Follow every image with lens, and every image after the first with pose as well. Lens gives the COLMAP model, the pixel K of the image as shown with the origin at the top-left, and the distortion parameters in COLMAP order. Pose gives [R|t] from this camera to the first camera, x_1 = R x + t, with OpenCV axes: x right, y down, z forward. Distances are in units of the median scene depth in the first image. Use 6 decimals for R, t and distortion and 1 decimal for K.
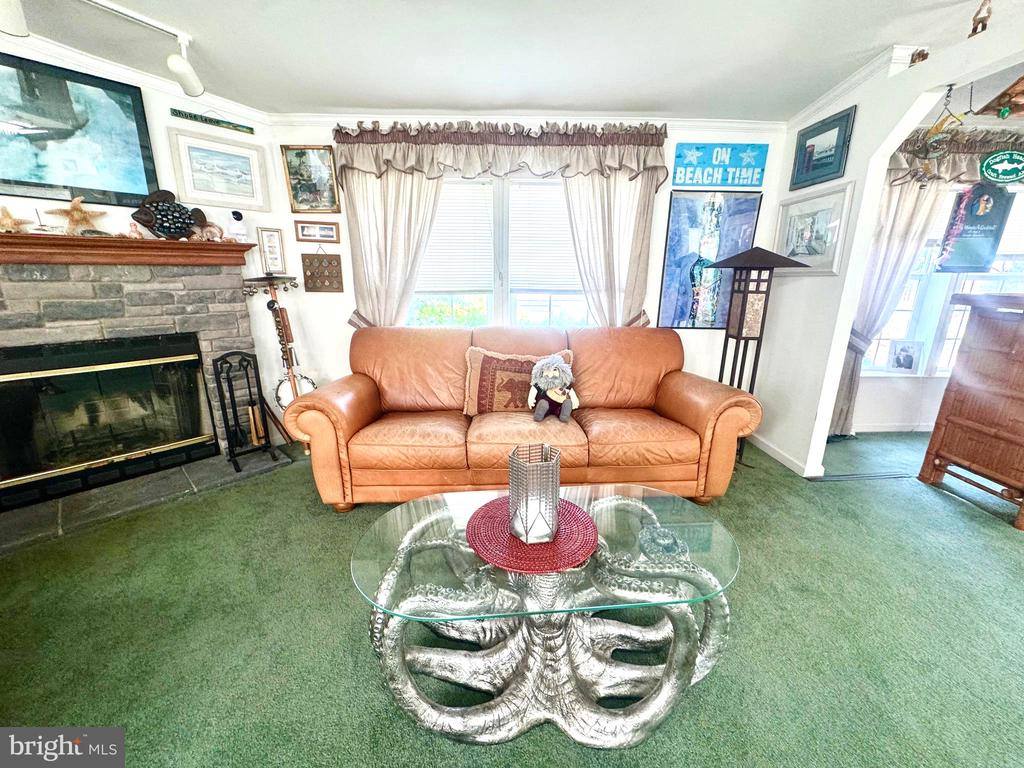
lens RADIAL K [[410.6, 0, 513.0], [0, 410.6, 380.9], [0, 0, 1]] dist [-0.001595, 0.000794]
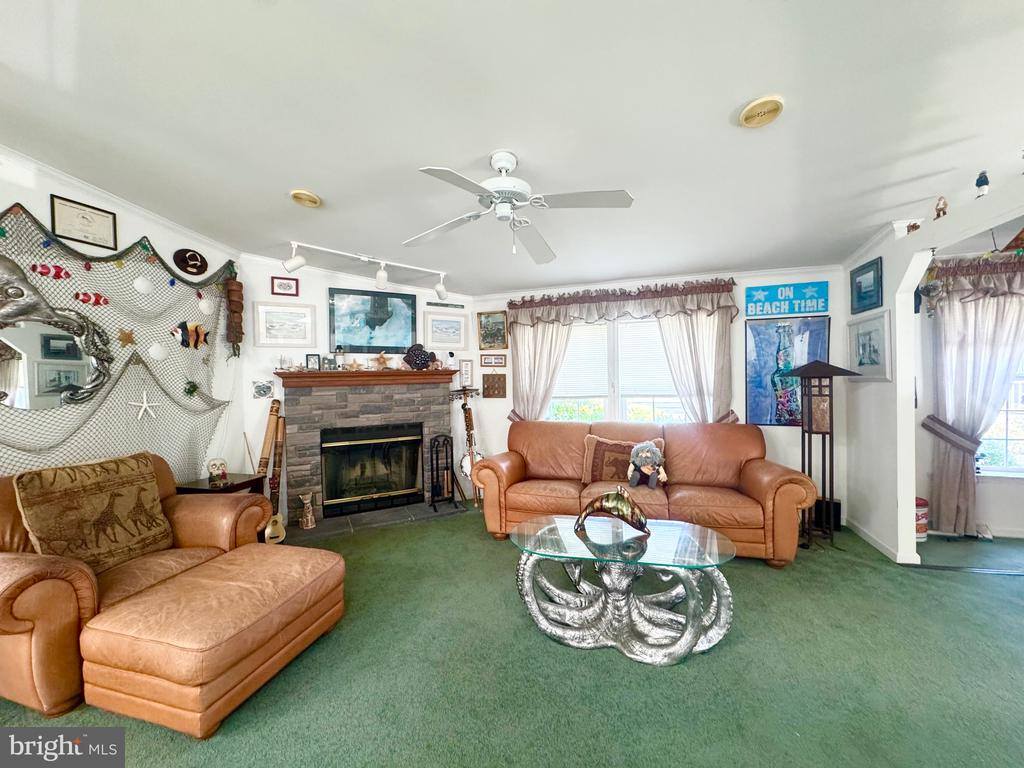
lens RADIAL K [[410.6, 0, 512.8], [0, 410.6, 381.8], [0, 0, 1]] dist [-0.001595, 0.000794]
pose [[0.942161, -0.021054, -0.334498, 0.133434], [-0.061045, 0.970552, -0.233030, 0.088036], [0.329554, 0.239972, 0.913131, -0.440542]]
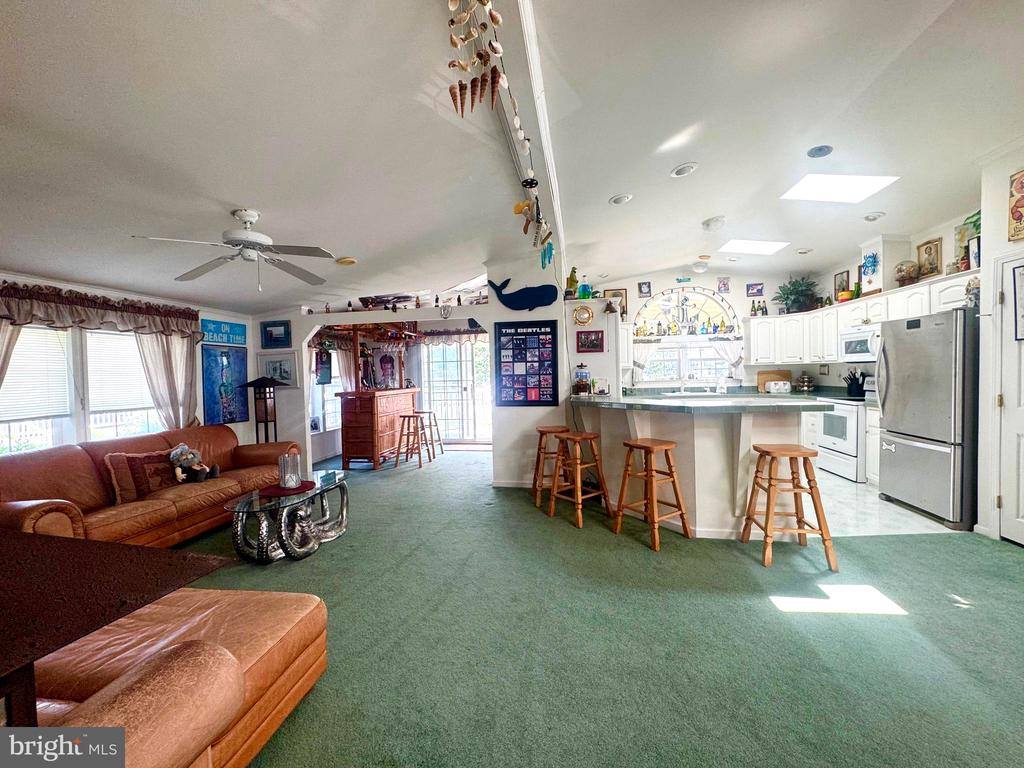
lens RADIAL K [[410.6, 0, 510.8], [0, 410.6, 382.0], [0, 0, 1]] dist [-0.001595, 0.000794]
pose [[0.198089, -0.032006, 0.979661, -1.125659], [0.285096, 0.958137, -0.026344, 0.096605], [-0.937806, 0.284516, 0.198921, -0.523173]]
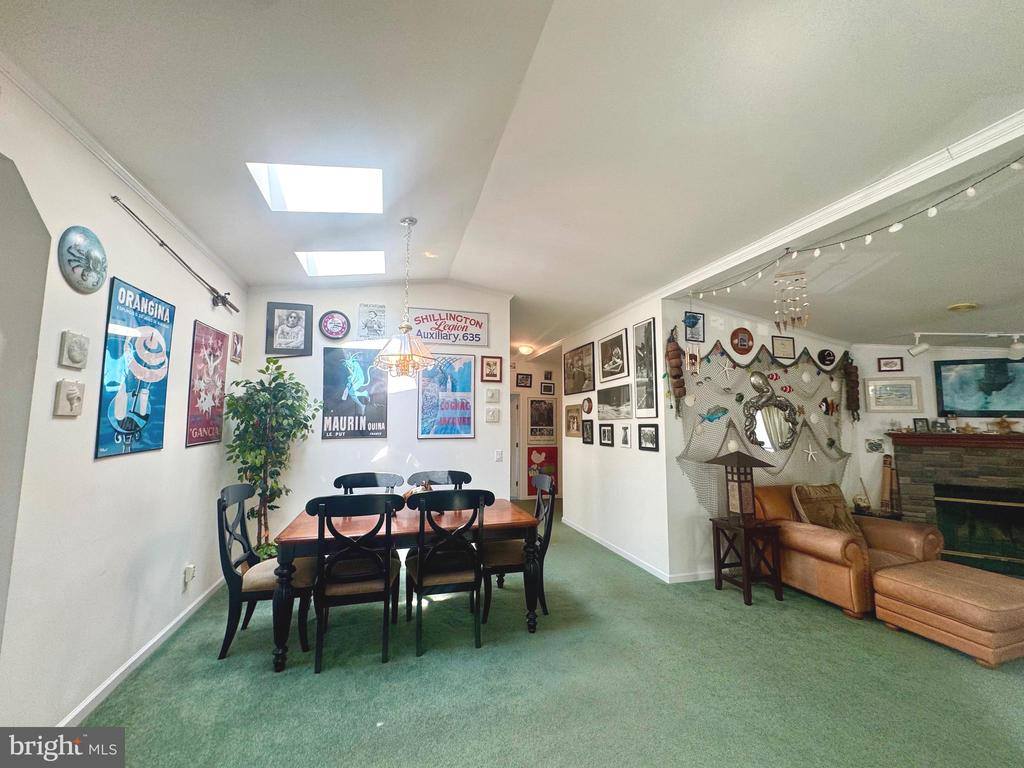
lens RADIAL K [[410.6, 0, 512.1], [0, 410.6, 382.0], [0, 0, 1]] dist [-0.001595, 0.000794]
pose [[0.246864, -0.102430, -0.963622, 0.235009], [-0.262478, 0.950158, -0.168241, 0.298349], [0.932826, 0.294462, 0.207674, -1.398606]]
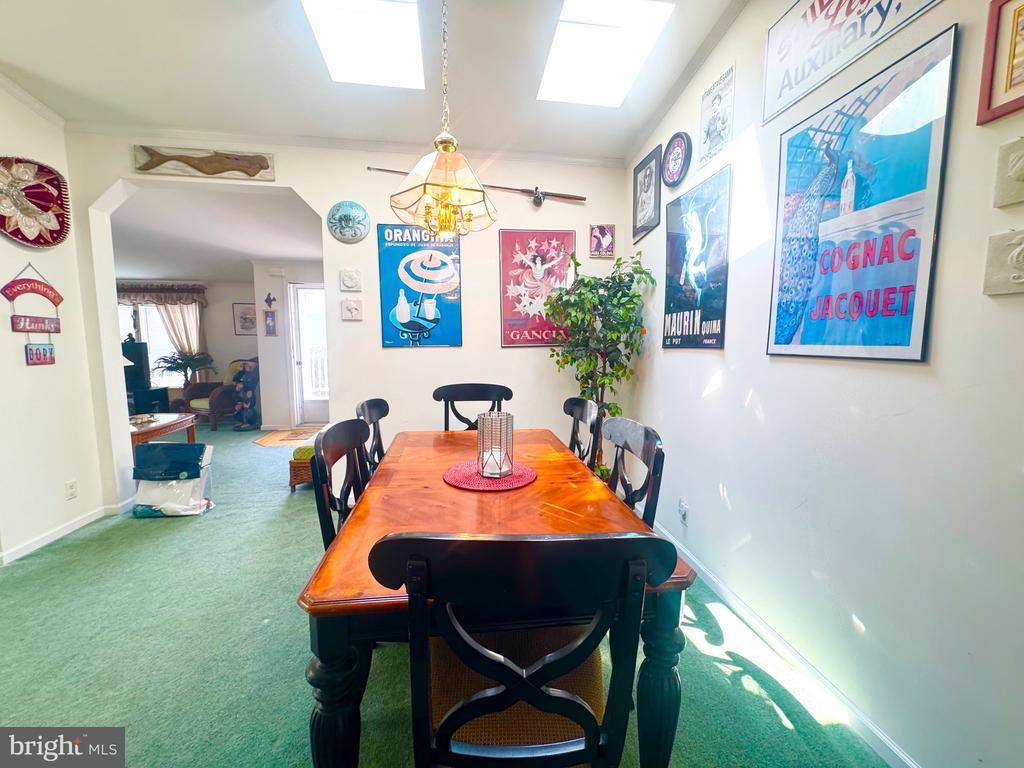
lens RADIAL K [[410.6, 0, 512.3], [0, 410.6, 382.4], [0, 0, 1]] dist [-0.001595, 0.000794]
pose [[-0.994643, -0.002953, -0.103324, -1.063752], [-0.041080, 0.928553, 0.368919, 0.132833], [0.094853, 0.371187, -0.923701, -0.681495]]
